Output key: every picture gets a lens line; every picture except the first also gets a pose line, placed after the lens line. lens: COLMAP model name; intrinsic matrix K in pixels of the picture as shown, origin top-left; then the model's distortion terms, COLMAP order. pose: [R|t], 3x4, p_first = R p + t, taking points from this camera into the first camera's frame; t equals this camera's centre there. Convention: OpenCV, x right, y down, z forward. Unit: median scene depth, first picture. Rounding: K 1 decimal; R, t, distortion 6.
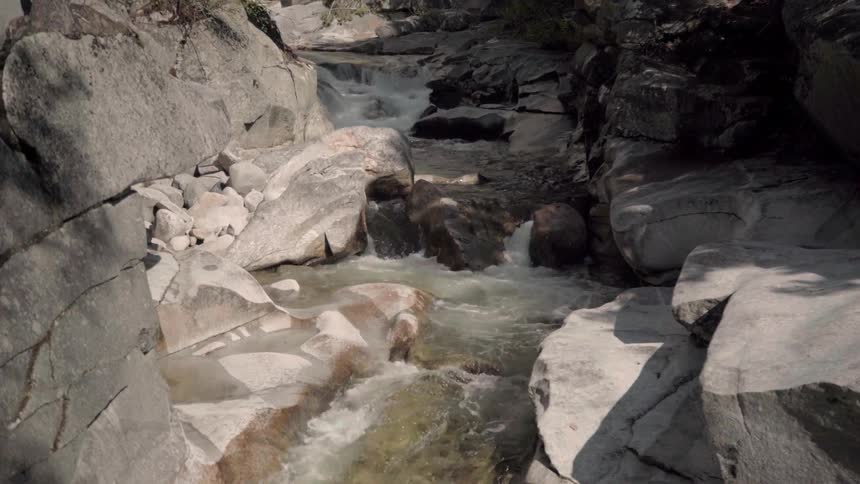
lens RADIAL K [[1145.7, 0, 430.0], [0, 1145.7, 242.0], [0, 0, 1]] dist [0.142118, -0.000048]
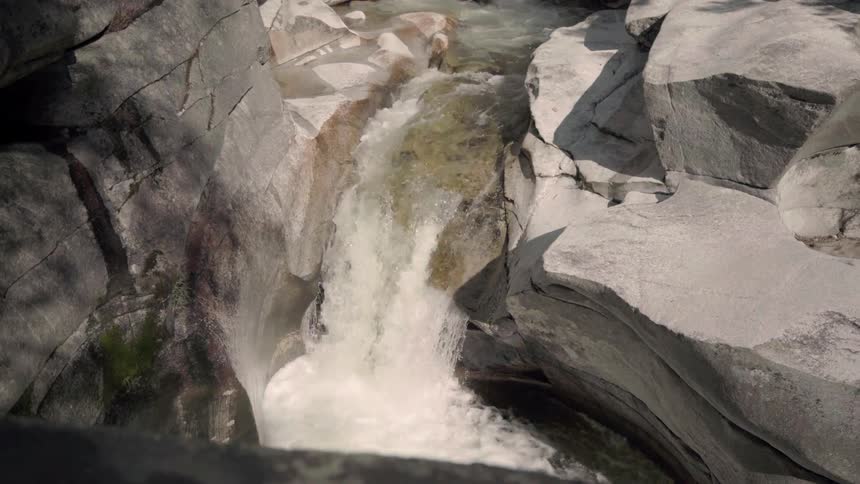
lens RADIAL K [[1145.7, 0, 430.0], [0, 1145.7, 242.0], [0, 0, 1]] dist [0.142118, -0.000048]
pose [[0.999789, -0.020523, 0.001213, -0.039987], [0.019538, 0.966846, 0.254611, -0.052810], [-0.006398, -0.254533, 0.967043, -0.461150]]
